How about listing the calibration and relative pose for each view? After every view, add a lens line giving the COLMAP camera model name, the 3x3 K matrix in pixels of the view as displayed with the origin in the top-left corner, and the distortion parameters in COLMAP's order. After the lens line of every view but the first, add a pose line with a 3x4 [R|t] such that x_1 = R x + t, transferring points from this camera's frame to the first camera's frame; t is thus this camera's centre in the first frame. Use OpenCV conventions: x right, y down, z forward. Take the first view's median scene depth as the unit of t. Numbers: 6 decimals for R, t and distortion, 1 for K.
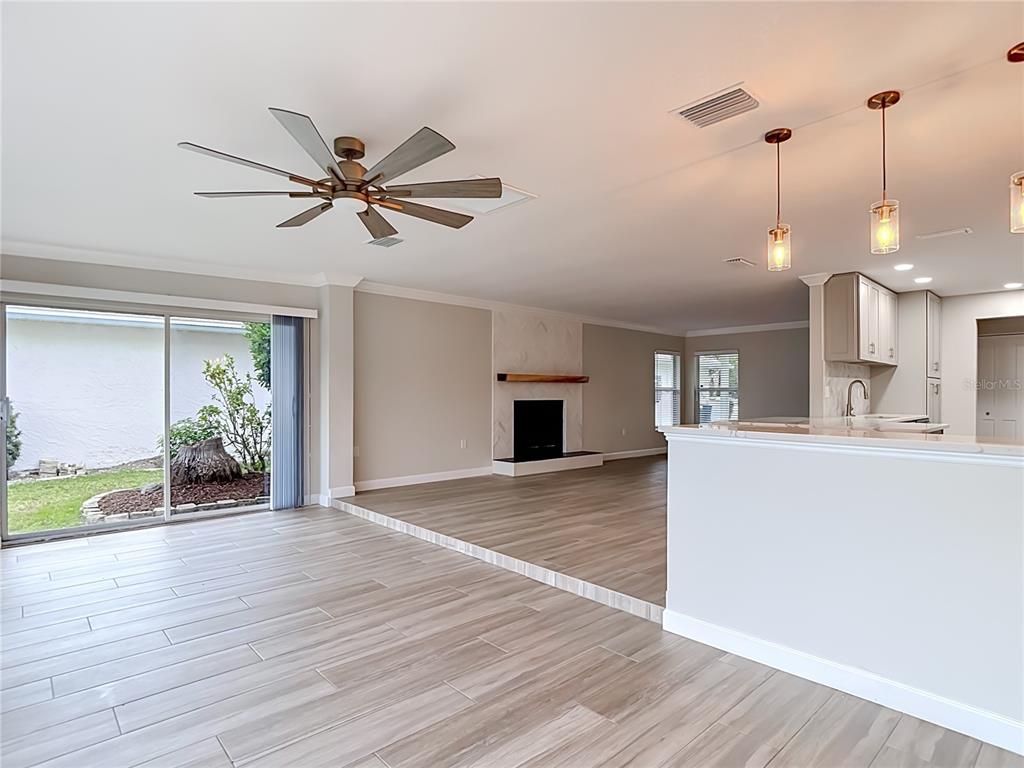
lens RADIAL K [[545.8, 0, 509.9], [0, 545.8, 391.6], [0, 0, 1]] dist [-0.002411, -0.015321]
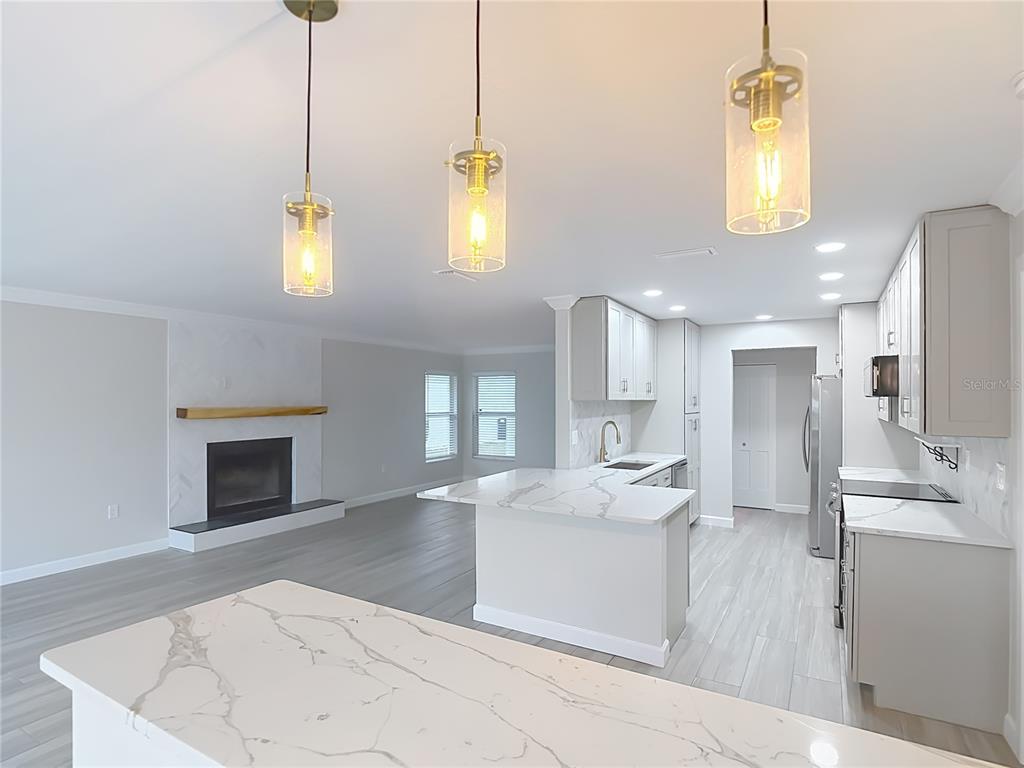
lens RADIAL K [[545.8, 0, 511.9], [0, 545.8, 387.9], [0, 0, 1]] dist [-0.002411, -0.015321]
pose [[0.953196, 0.002590, 0.302341, 0.207376], [0.001609, 0.999906, -0.013638, -0.055400], [-0.302347, 0.013486, 0.953102, 0.205361]]
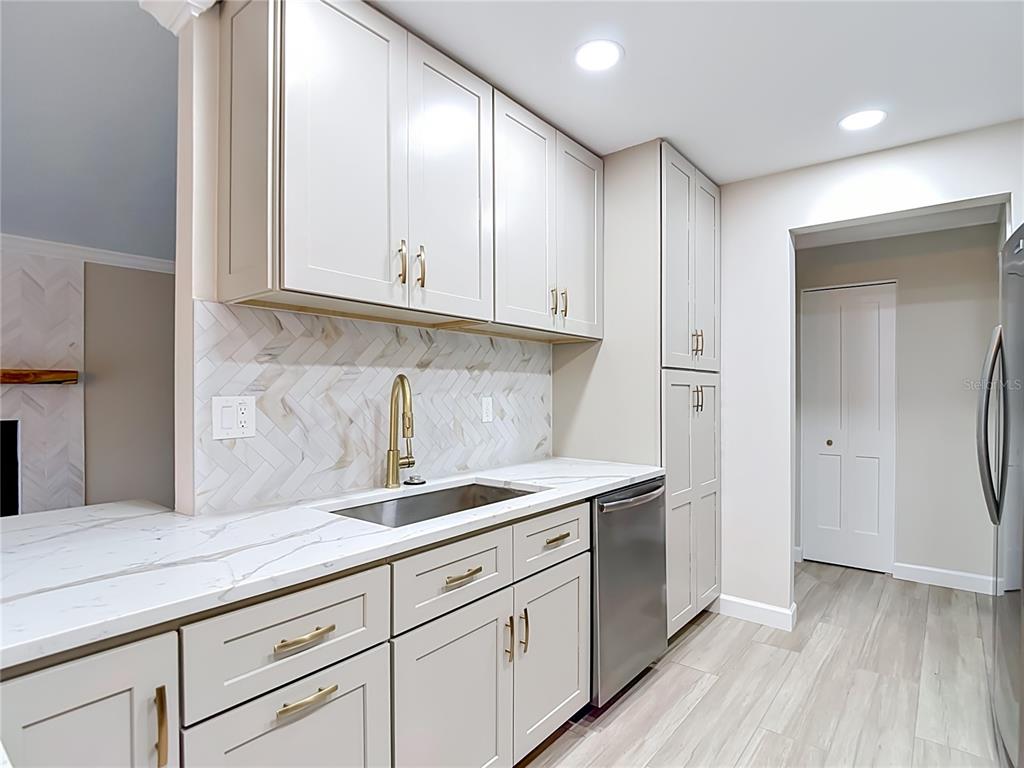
lens RADIAL K [[545.8, 0, 516.0], [0, 545.8, 388.4], [0, 0, 1]] dist [-0.002411, -0.015321]
pose [[0.988524, -0.004389, 0.151001, 0.586172], [0.005031, 0.999980, -0.003872, -0.010655], [-0.150981, 0.004588, 0.988526, 0.610182]]
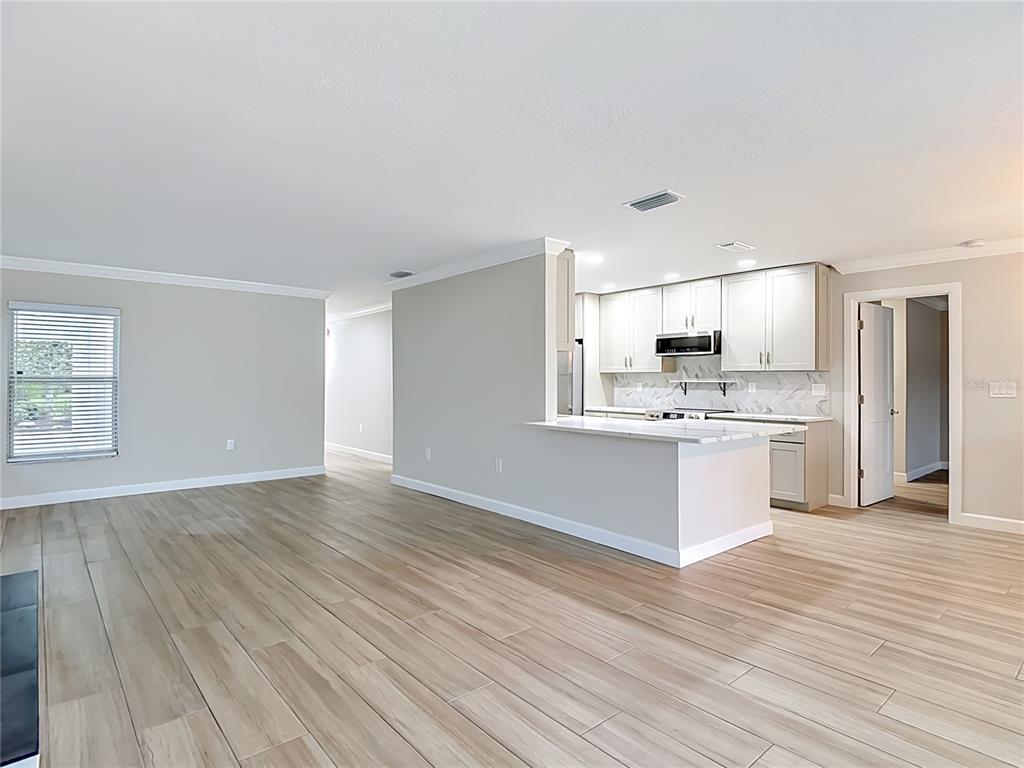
lens RADIAL K [[545.8, 0, 512.0], [0, 545.8, 380.5], [0, 0, 1]] dist [-0.002411, -0.015321]
pose [[0.039151, -0.001589, 0.999232, -0.186354], [-0.005584, 0.999983, 0.001809, -0.011035], [-0.999218, -0.005650, 0.039142, 0.874357]]
